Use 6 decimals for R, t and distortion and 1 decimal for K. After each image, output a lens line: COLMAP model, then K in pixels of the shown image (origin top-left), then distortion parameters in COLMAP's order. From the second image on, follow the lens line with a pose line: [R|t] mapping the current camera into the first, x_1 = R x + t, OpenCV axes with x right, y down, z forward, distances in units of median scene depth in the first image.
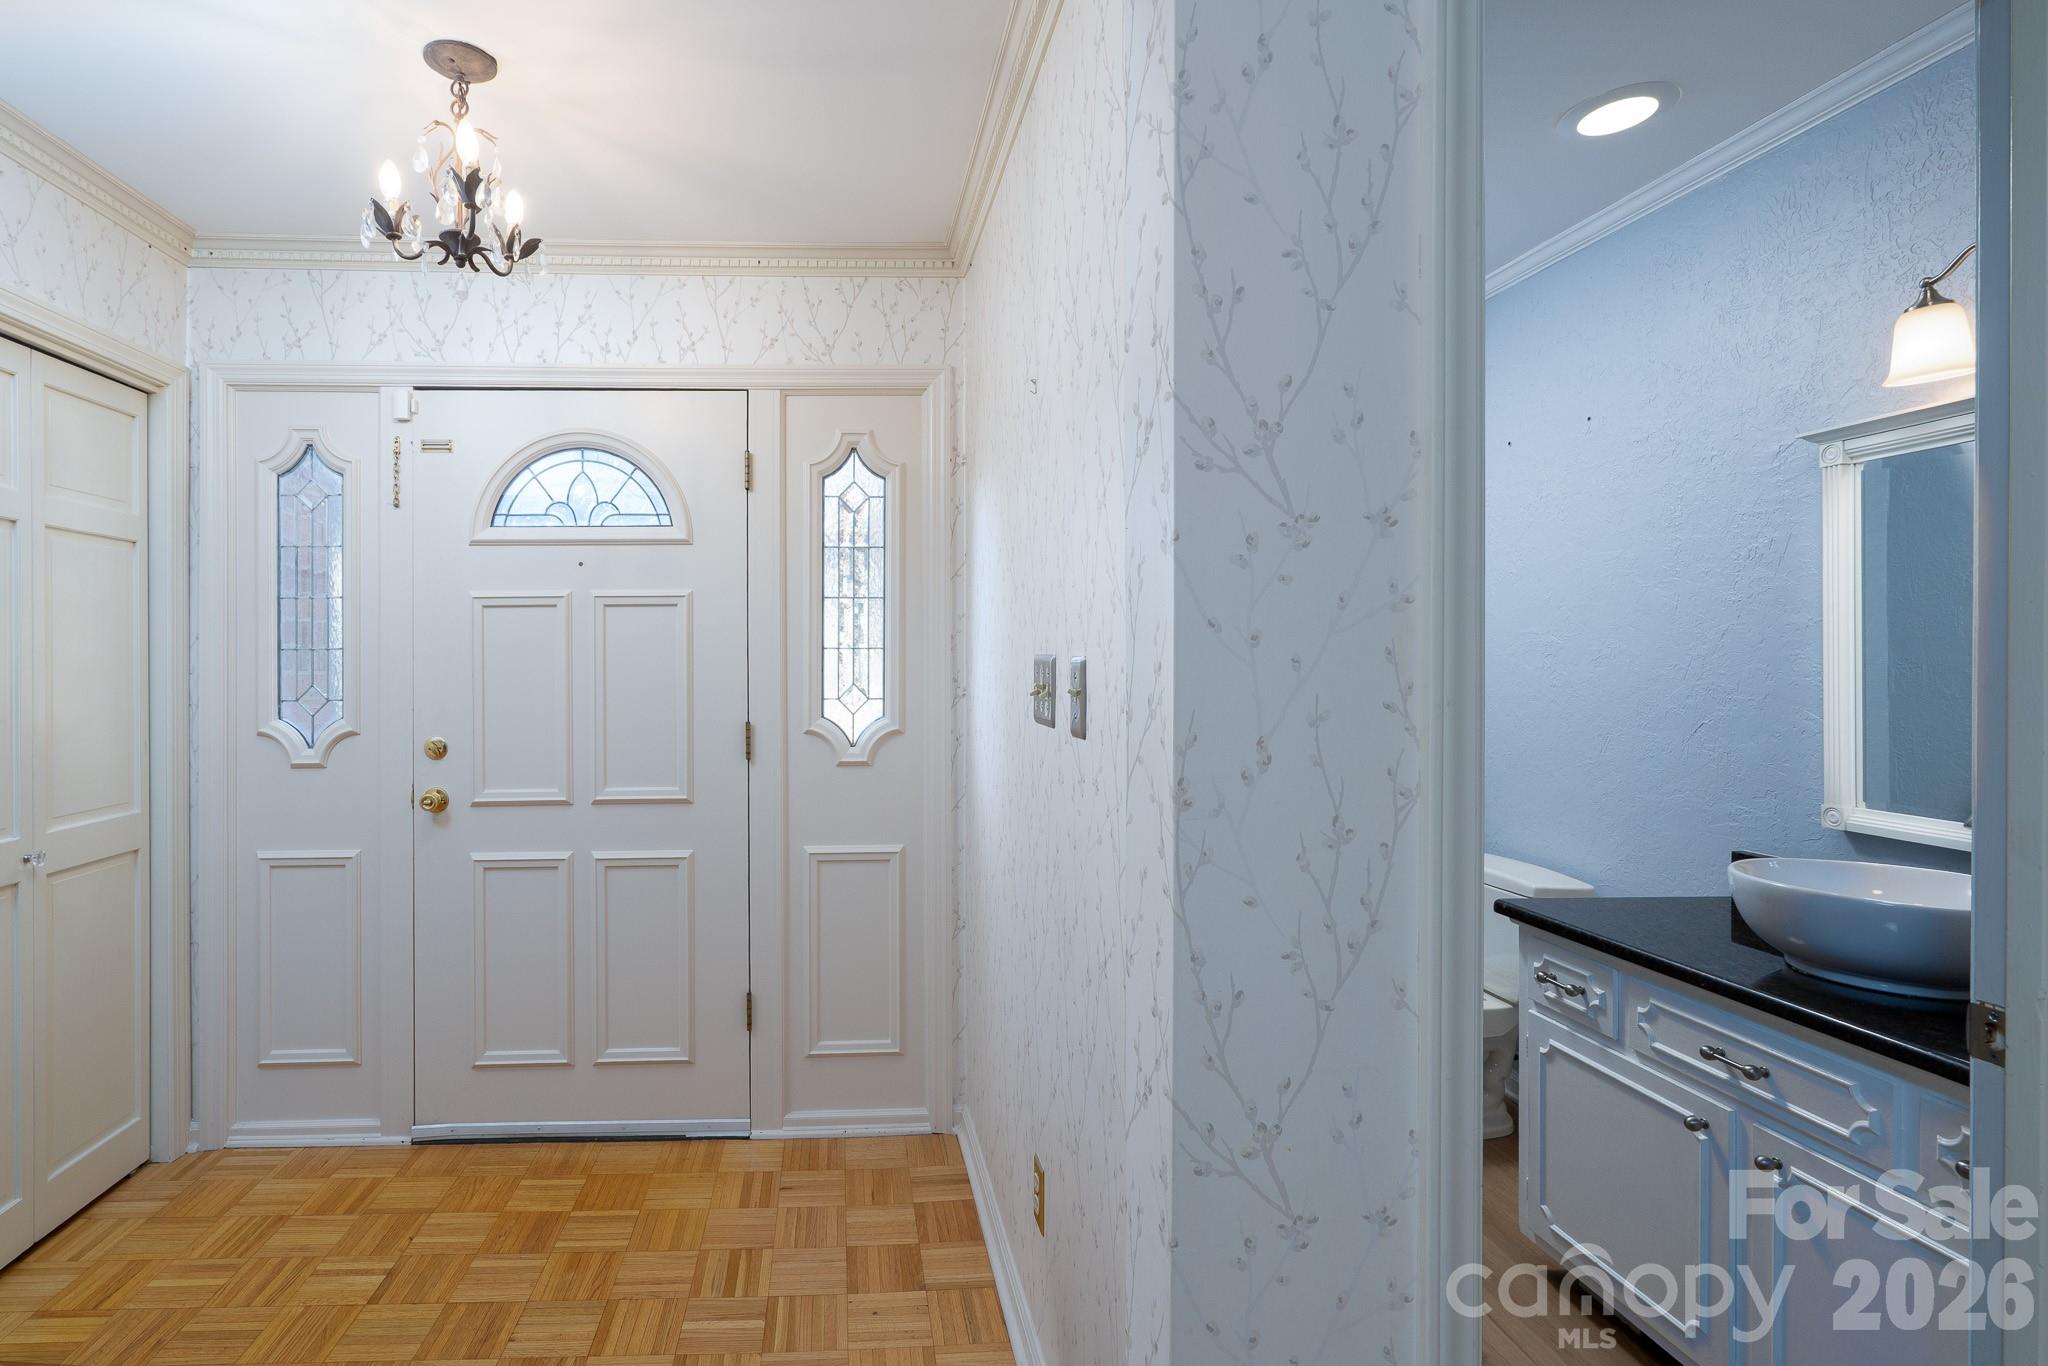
lens RADIAL K [[865.1, 0, 1020.4], [0, 865.1, 661.5], [0, 0, 1]] dist [-0.003881, -0.000139]
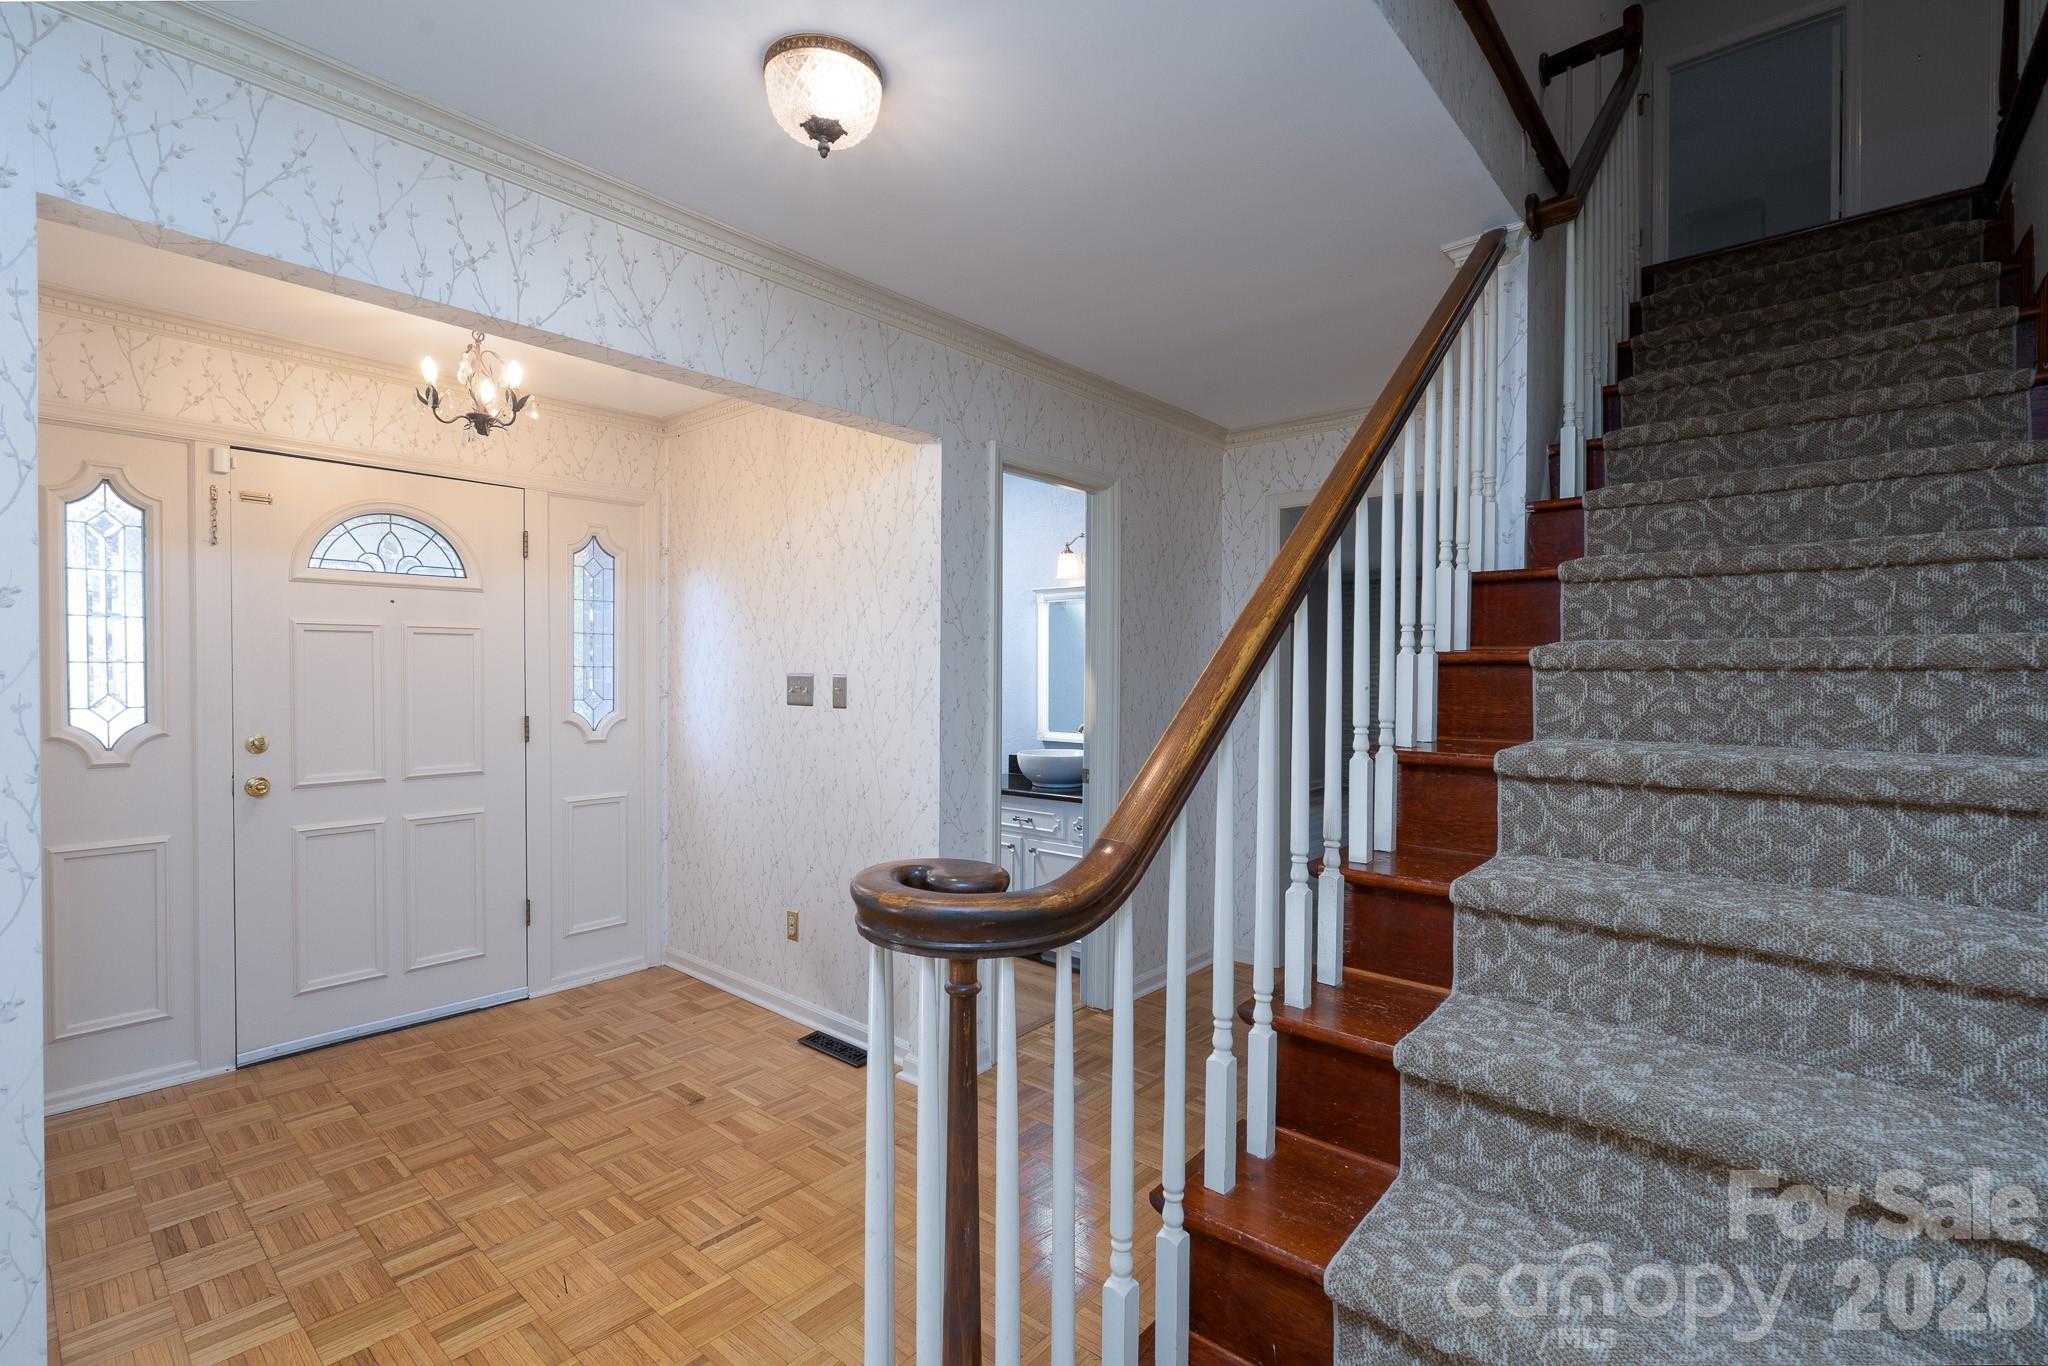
lens RADIAL K [[935.8, 0, 1024.3], [0, 935.8, 685.6], [0, 0, 1]] dist [-0.002732, 0.000984]
pose [[0.685215, -0.003899, 0.728330, -0.897806], [-0.004072, 0.999950, 0.009184, 0.000230], [-0.728329, -0.009259, 0.685165, -0.706507]]
